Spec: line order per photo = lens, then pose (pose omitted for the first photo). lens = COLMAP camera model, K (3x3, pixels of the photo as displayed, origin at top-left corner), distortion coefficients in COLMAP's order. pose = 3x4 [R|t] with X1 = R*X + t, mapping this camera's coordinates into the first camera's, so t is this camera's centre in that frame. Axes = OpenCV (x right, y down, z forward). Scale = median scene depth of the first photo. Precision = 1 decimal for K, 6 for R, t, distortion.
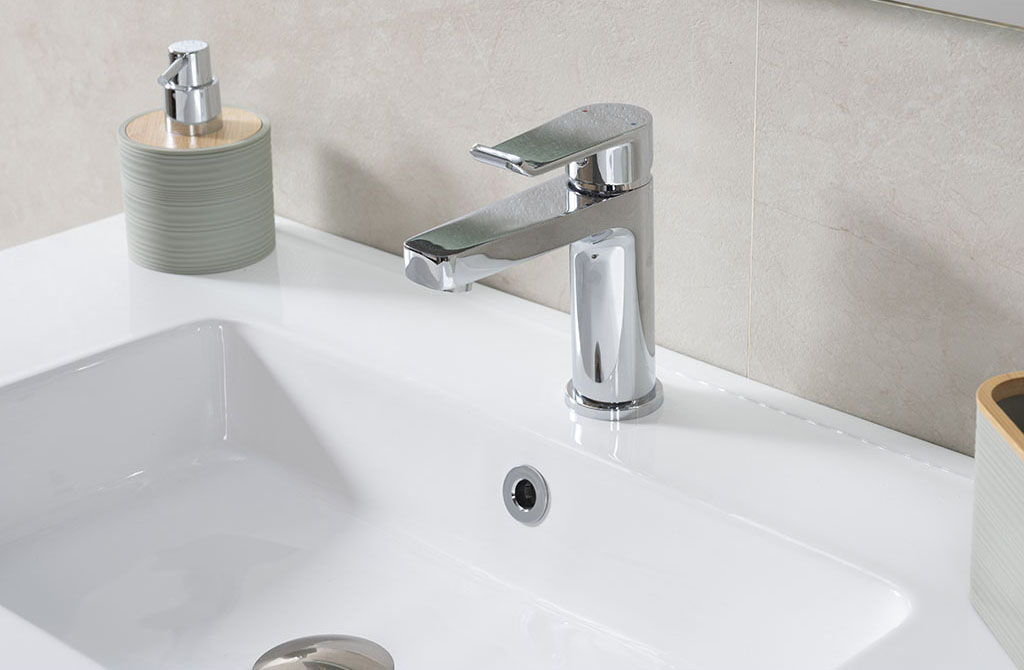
lens RADIAL K [[2480.5, 0, 547.8], [0, 2480.5, 349.4], [0, 0, 1]] dist [-0.002281, 0.000000]
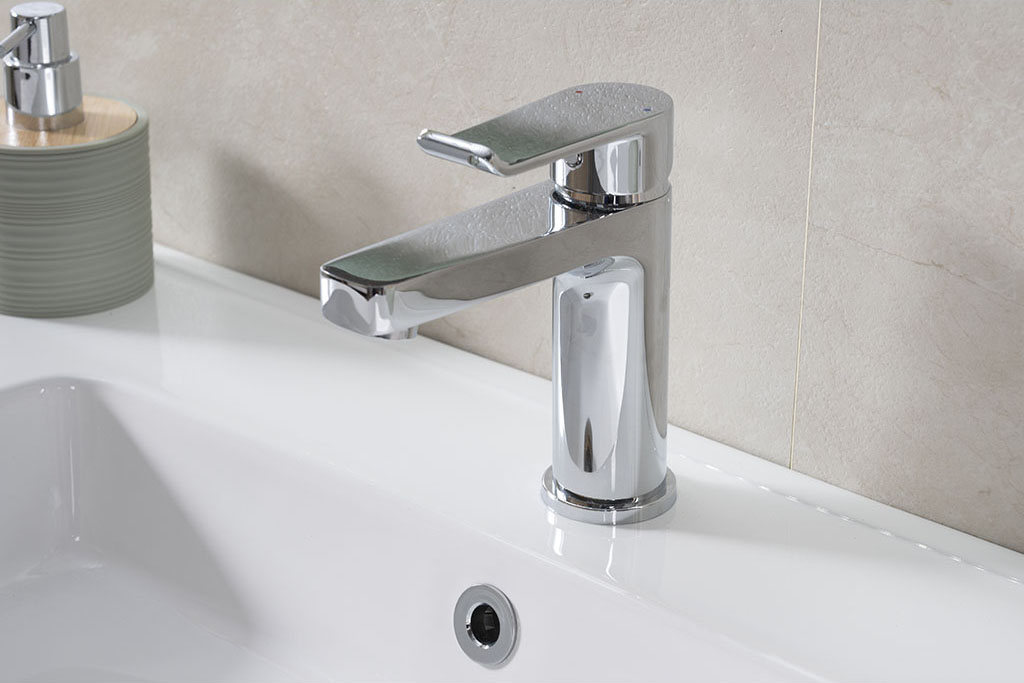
lens RADIAL K [[2631.0, 0, 553.8], [0, 2631.0, 488.8], [0, 0, 1]] dist [0.005604, 0.000000]
pose [[0.999519, 0.018244, 0.025078, -0.008822], [-0.018690, 0.999670, 0.017649, 0.004971], [-0.024747, -0.018110, 0.999530, 0.233129]]
